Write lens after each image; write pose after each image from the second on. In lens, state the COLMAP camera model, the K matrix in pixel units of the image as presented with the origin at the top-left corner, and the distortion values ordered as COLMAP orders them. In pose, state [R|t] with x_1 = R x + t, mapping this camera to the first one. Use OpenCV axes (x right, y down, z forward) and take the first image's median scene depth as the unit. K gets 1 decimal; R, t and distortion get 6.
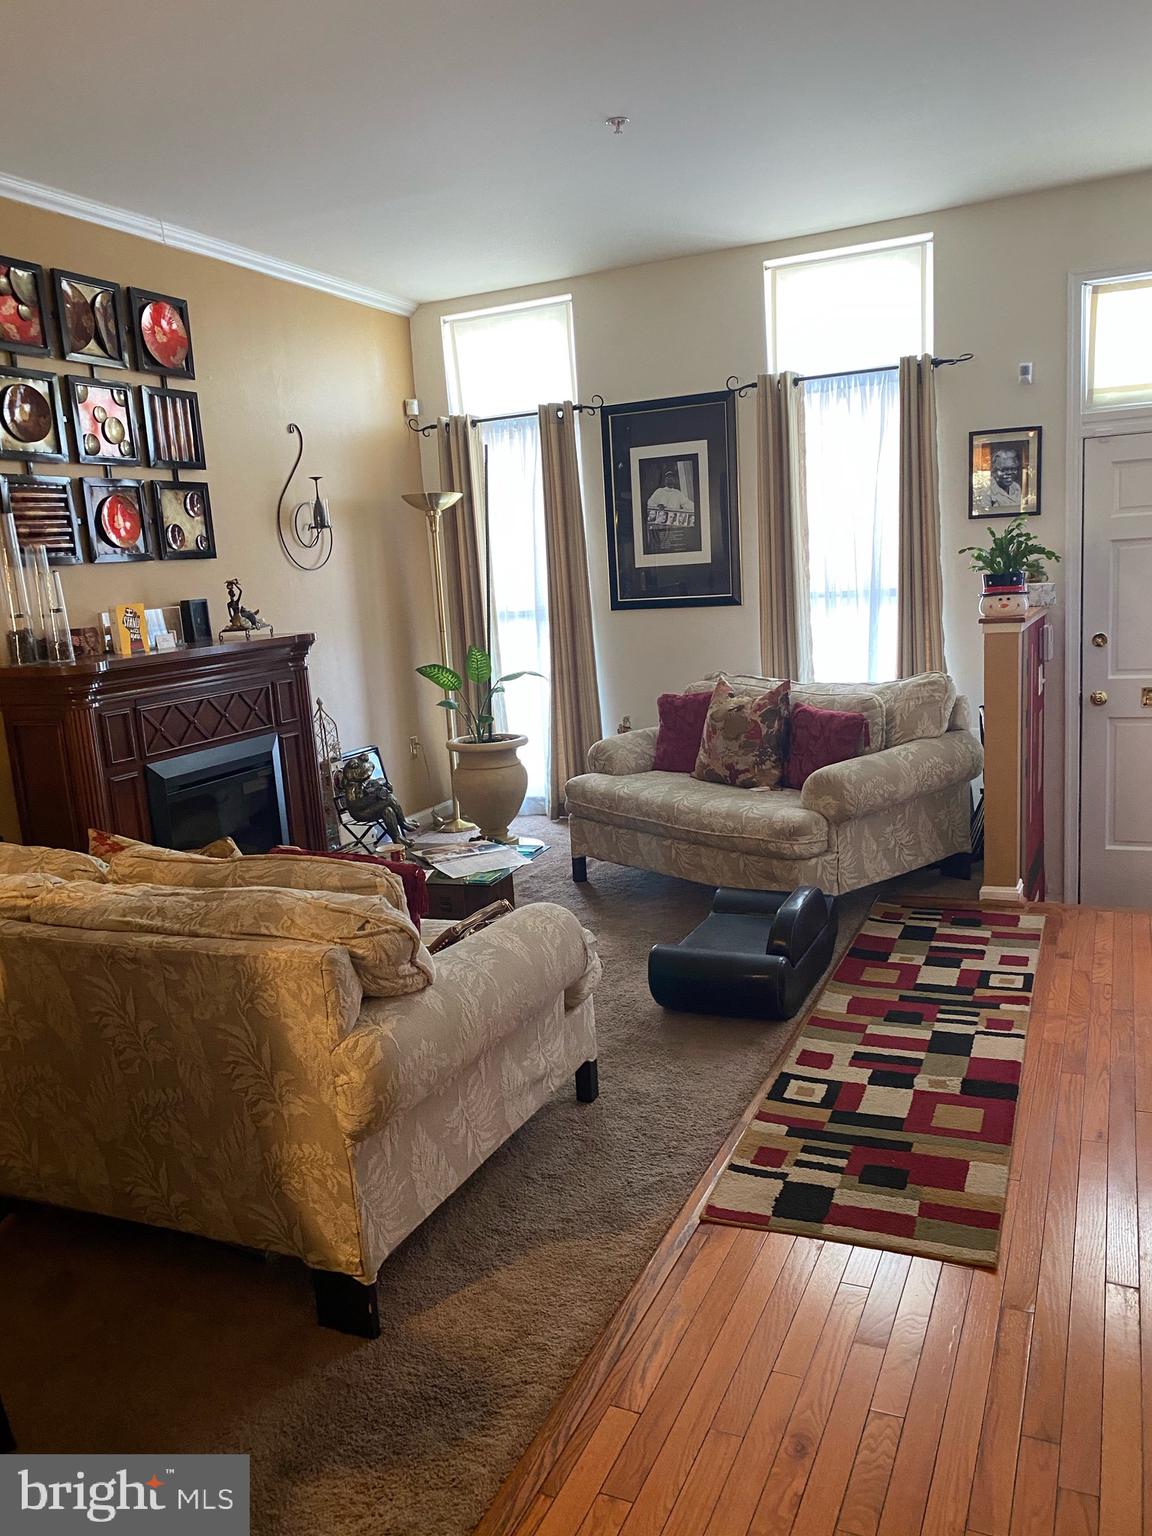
lens RADIAL K [[1179.5, 0, 586.6], [0, 1179.5, 772.4], [0, 0, 1]] dist [0.042663, -0.046918]
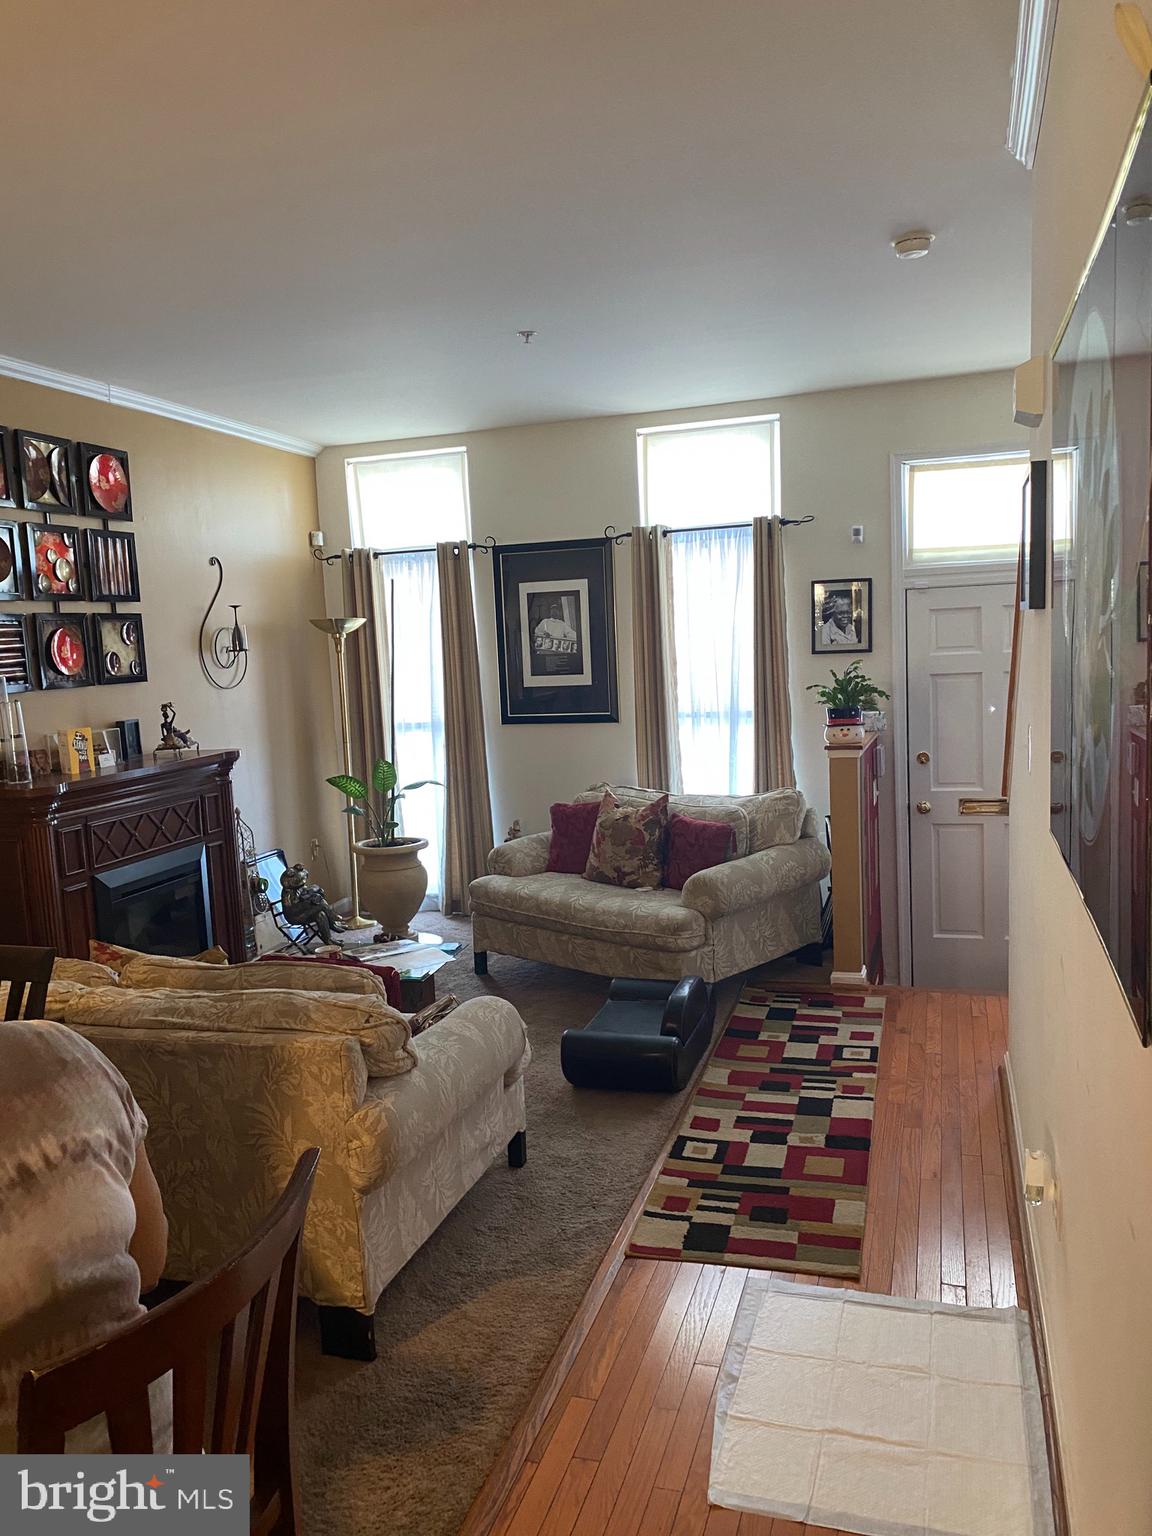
lens RADIAL K [[1179.5, 0, 574.3], [0, 1179.5, 779.0], [0, 0, 1]] dist [0.042663, -0.046918]
pose [[0.992772, 0.001778, 0.120006, -0.059576], [0.006005, 0.997902, -0.064464, -0.020499], [-0.119868, 0.064718, 0.990678, -0.137414]]
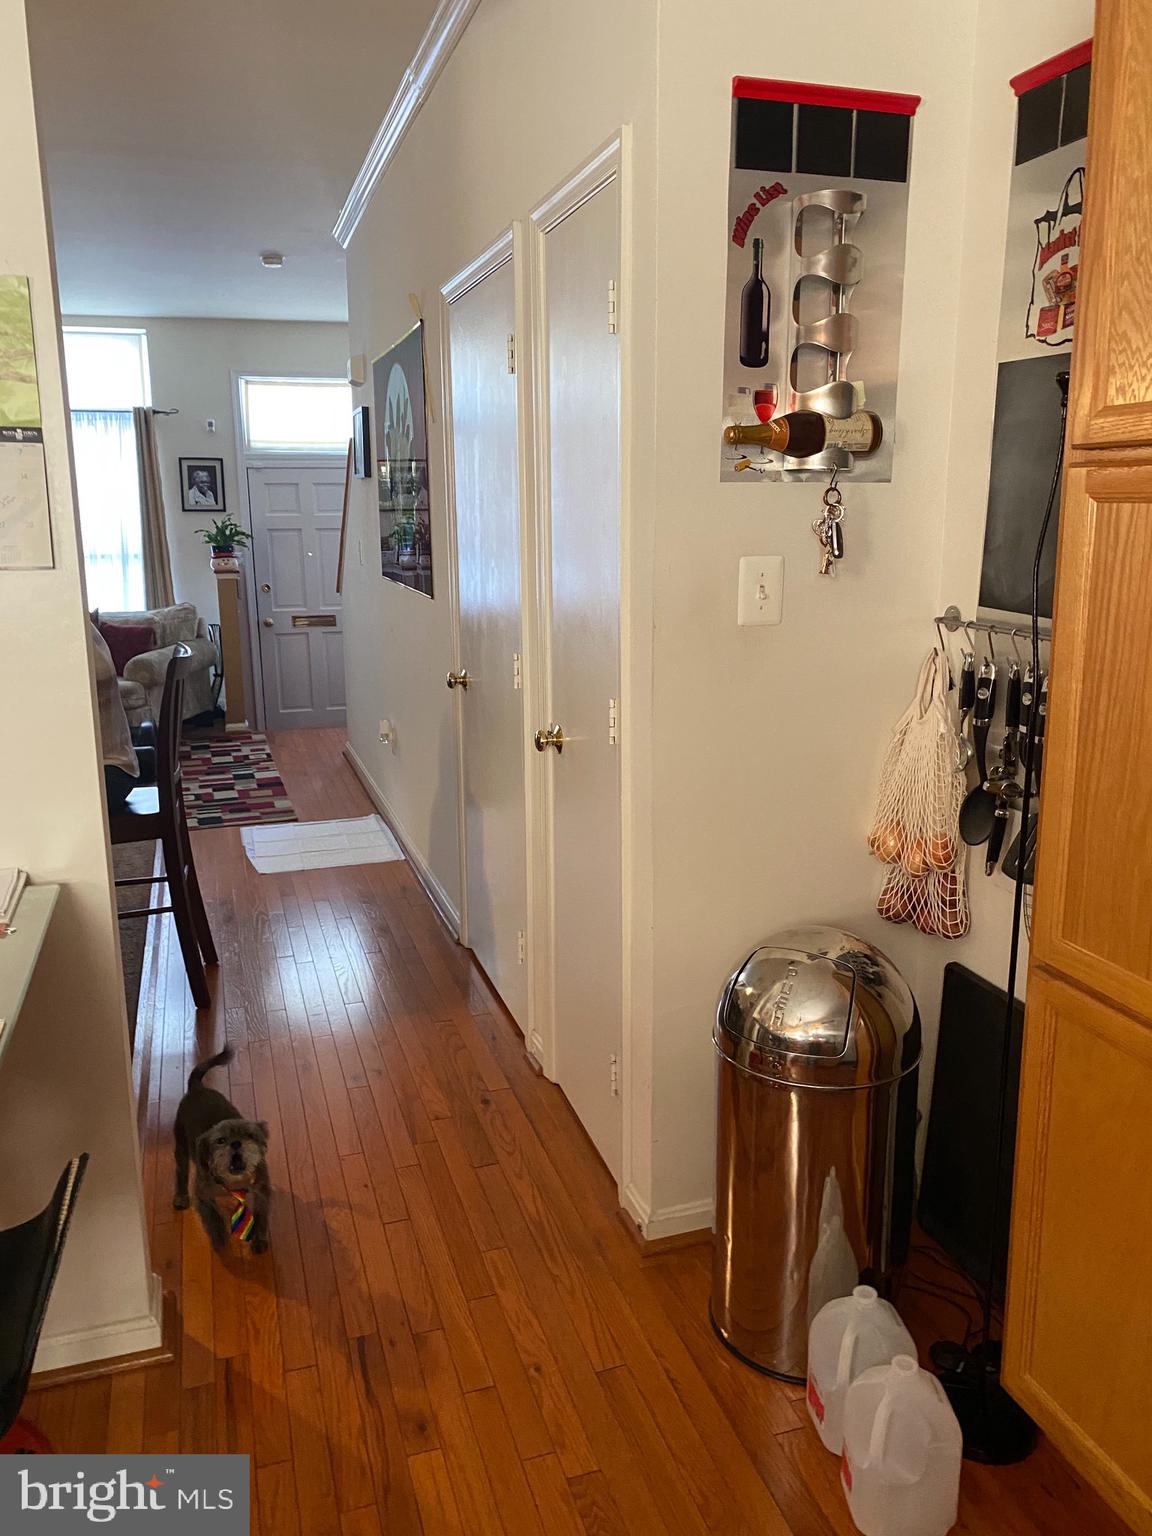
lens RADIAL K [[1179.5, 0, 571.0], [0, 1179.5, 771.6], [0, 0, 1]] dist [0.042663, -0.046918]
pose [[0.750123, -0.090455, 0.655083, -0.441802], [0.079695, 0.995746, 0.046238, 0.126096], [-0.656479, 0.017522, 0.754141, -0.661068]]
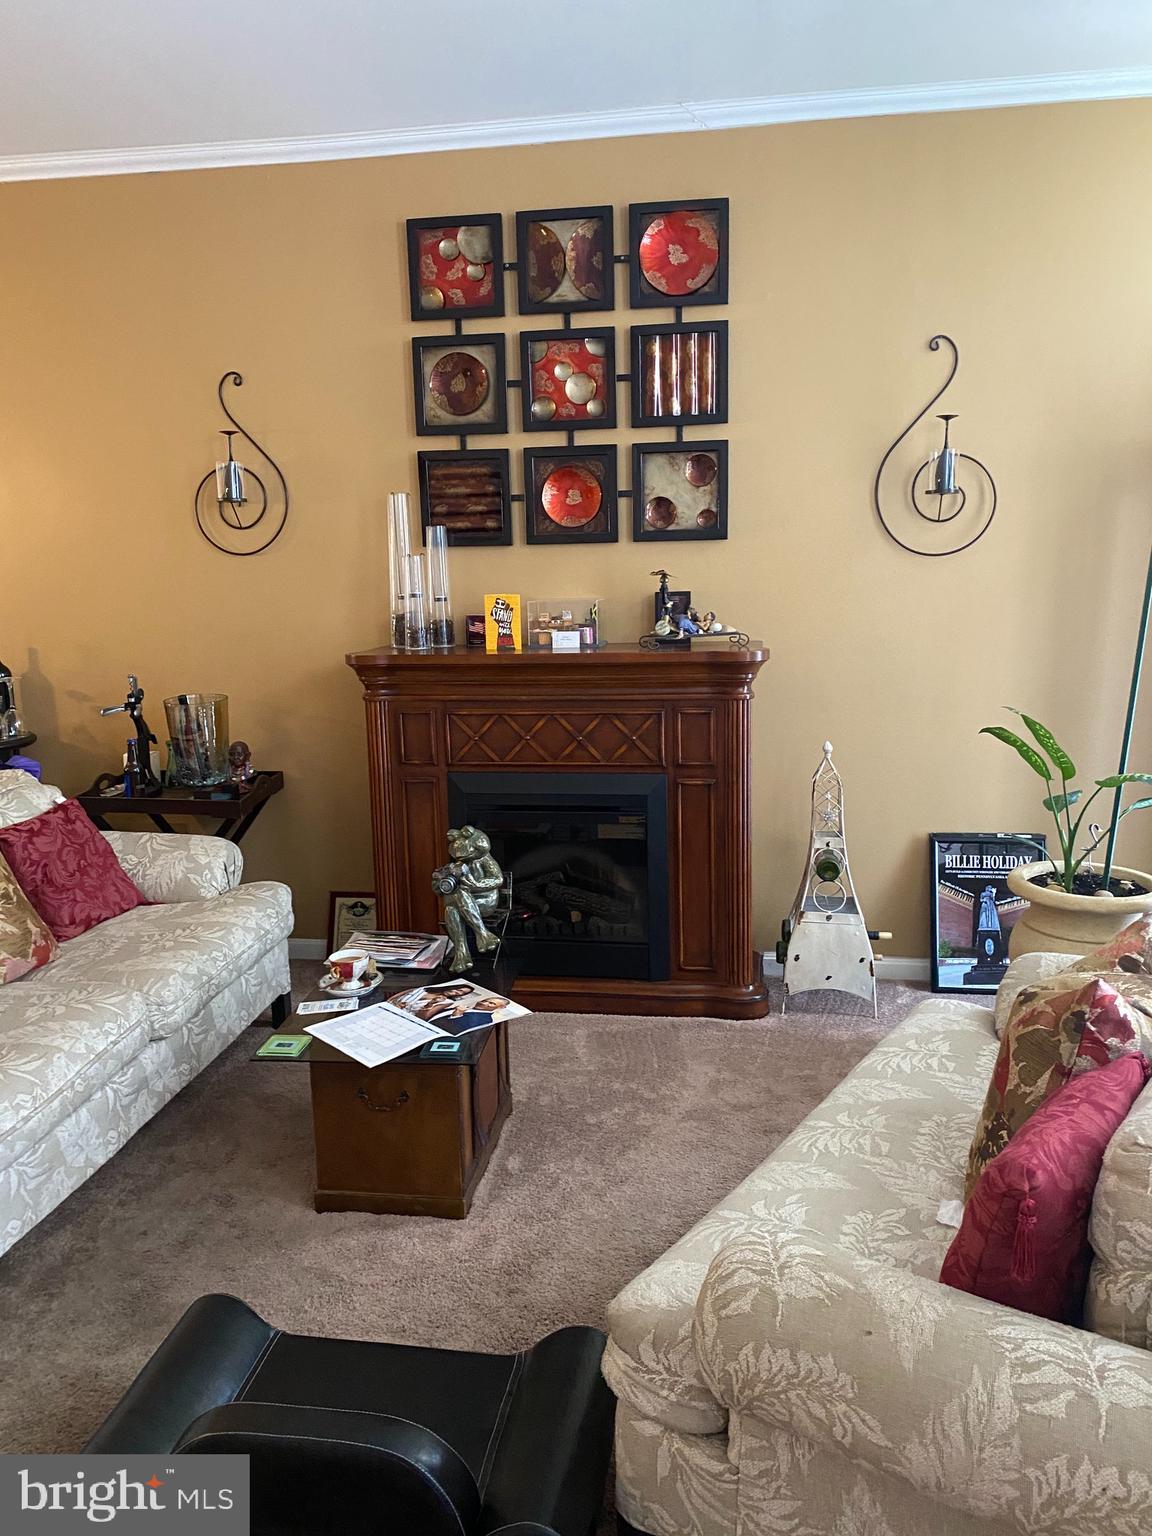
lens RADIAL K [[1179.5, 0, 590.5], [0, 1179.5, 748.8], [0, 0, 1]] dist [0.042663, -0.046918]
pose [[0.273917, 0.171446, -0.946349, 0.448831], [-0.173832, 0.976602, 0.126612, -0.146785], [0.945913, 0.129824, 0.297311, 0.797947]]
